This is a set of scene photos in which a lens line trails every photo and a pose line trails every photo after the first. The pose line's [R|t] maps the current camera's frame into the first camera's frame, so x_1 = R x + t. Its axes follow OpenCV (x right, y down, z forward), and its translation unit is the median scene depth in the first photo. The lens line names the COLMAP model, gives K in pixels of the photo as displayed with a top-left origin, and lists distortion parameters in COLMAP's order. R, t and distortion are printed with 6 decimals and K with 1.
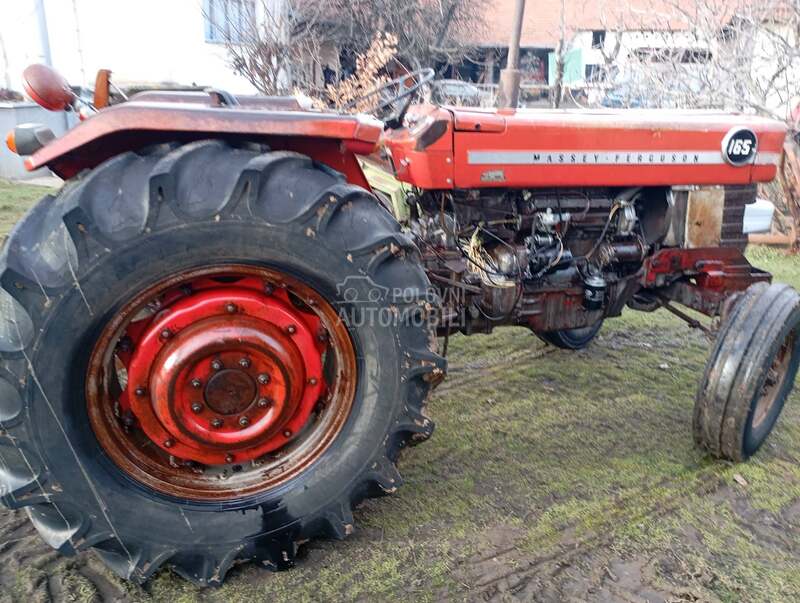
lens RADIAL K [[642.7, 0, 391.4], [0, 642.7, 315.1], [0, 0, 1]] dist [0.075482, -0.081296]
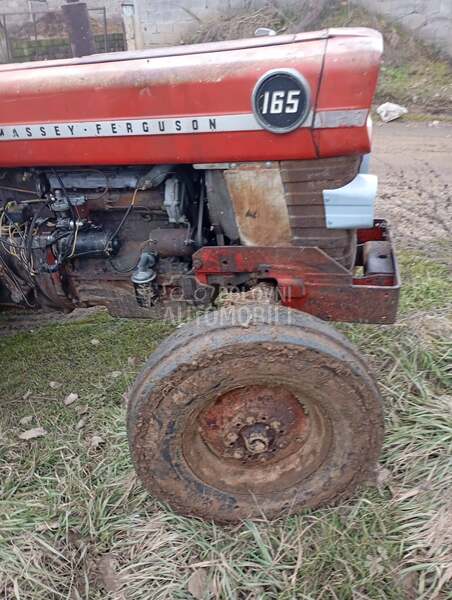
lens RADIAL K [[484.3, 0, 211.1], [0, 484.3, 299.9], [0, 0, 1]] dist [0.088349, -0.110440]
pose [[0.878410, 0.142333, -0.456221, 0.721236], [-0.030157, 0.969226, 0.244317, -0.186398], [0.476956, -0.200852, 0.855670, 0.523041]]
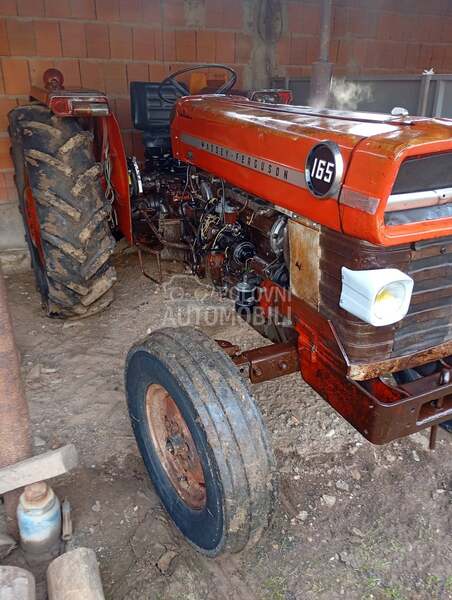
lens RADIAL K [[482.0, 0, 226.0], [0, 482.0, 300.0], [0, 0, 1]] dist [0.075482, -0.081296]
pose [[0.210754, 0.393159, -0.894991, 1.015383], [-0.345772, 0.886349, 0.307939, -0.259648], [0.914343, 0.244564, 0.322746, 0.783655]]
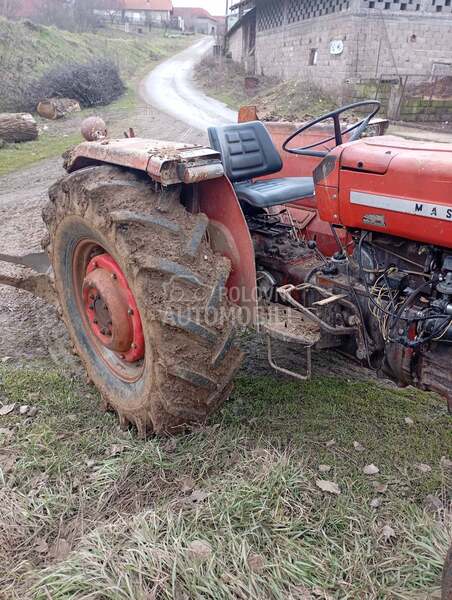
lens RADIAL K [[482.0, 0, 226.0], [0, 482.0, 300.0], [0, 0, 1]] dist [0.075482, -0.081296]
pose [[0.407250, 0.324662, -0.853664, 0.655379], [-0.249609, 0.938666, 0.237911, -0.205870], [0.878546, 0.116193, 0.463310, 0.474843]]
